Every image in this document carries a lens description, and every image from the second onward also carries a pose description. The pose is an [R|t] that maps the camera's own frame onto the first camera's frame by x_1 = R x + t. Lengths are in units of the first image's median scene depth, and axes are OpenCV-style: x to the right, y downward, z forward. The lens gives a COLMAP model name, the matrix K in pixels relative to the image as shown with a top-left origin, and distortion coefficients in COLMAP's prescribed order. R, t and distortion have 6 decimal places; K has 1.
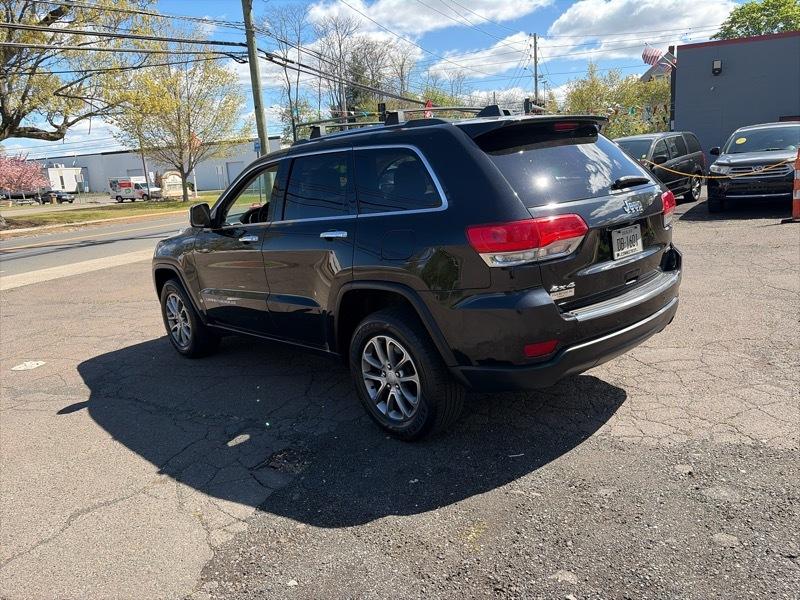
lens RADIAL K [[603.9, 0, 403.0], [0, 603.9, 308.5], [0, 0, 1]] dist [0.027077, -0.007862]
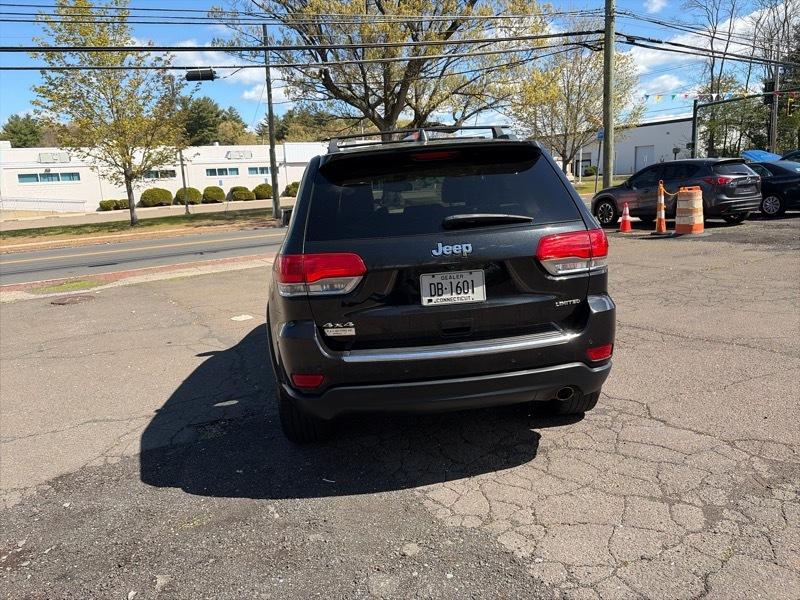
lens RADIAL K [[605.6, 0, 406.3], [0, 605.6, 298.2], [0, 0, 1]] dist [0.029660, -0.010870]
pose [[0.793644, 0.142776, -0.591392, 0.610091], [-0.136473, 0.989080, 0.055641, -0.097523], [0.592878, 0.036550, 0.804462, 0.173755]]
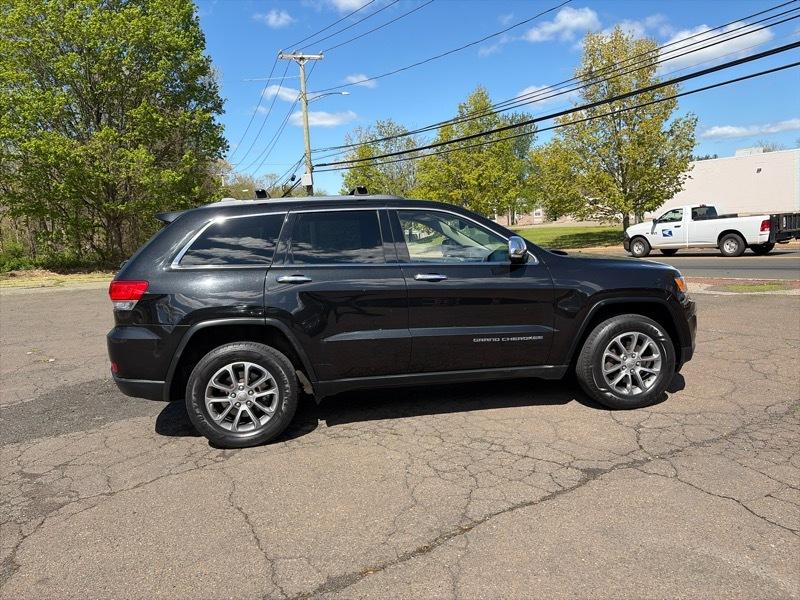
lens RADIAL K [[605.6, 0, 406.3], [0, 605.6, 298.2], [0, 0, 1]] dist [0.029660, -0.010870]
pose [[-0.541107, 0.204163, -0.815795, 0.908577], [-0.087055, 0.951272, 0.295810, -0.461745], [0.836436, 0.231084, -0.496966, 1.706812]]
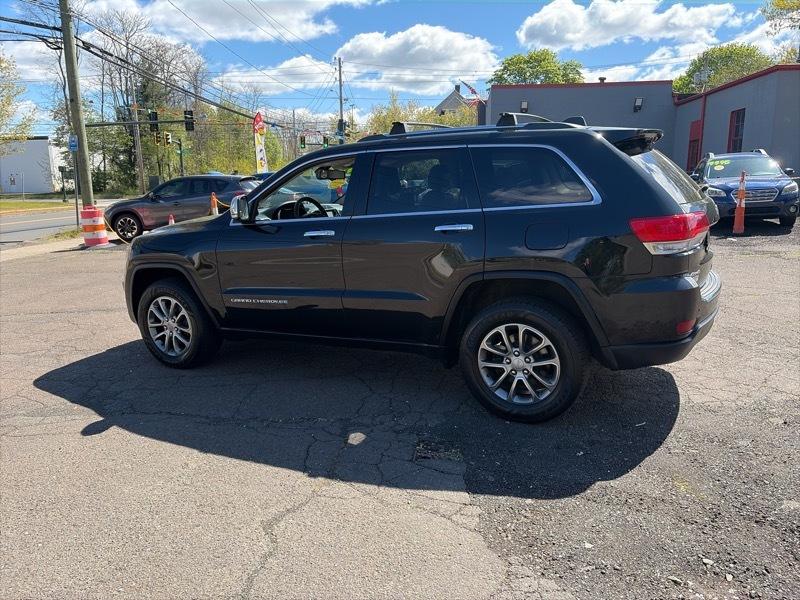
lens RADIAL K [[600.6, 0, 402.7], [0, 600.6, 313.5], [0, 0, 1]] dist [0.053458, -0.053760]
pose [[0.942299, -0.019974, 0.334177, -0.431675], [0.027161, 0.999489, -0.016848, 0.030305], [-0.333670, 0.024953, 0.942360, 0.056458]]
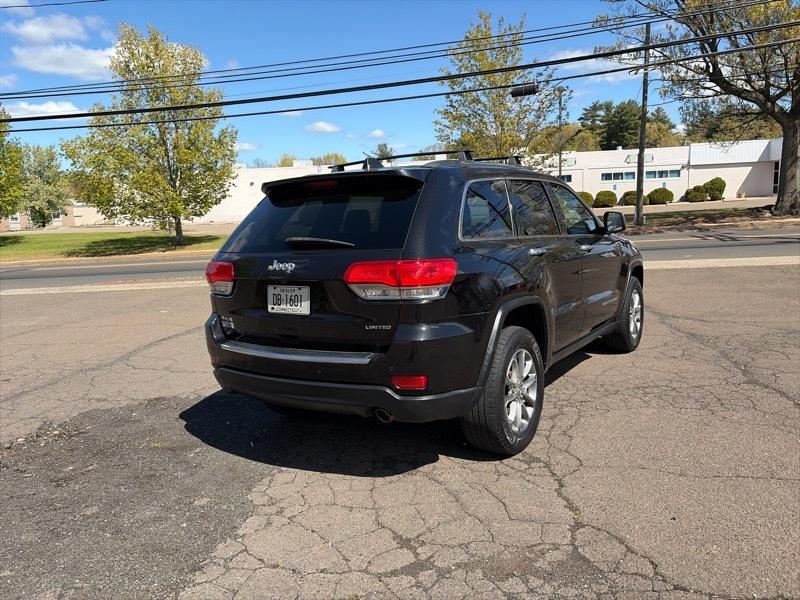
lens RADIAL K [[606.0, 0, 407.9], [0, 606.0, 299.6], [0, 0, 1]] dist [0.018730, -0.000746]
pose [[0.253881, 0.207710, -0.944670, 1.006117], [-0.188263, 0.968603, 0.162376, -0.227861], [0.948737, 0.136622, 0.285014, 0.648124]]
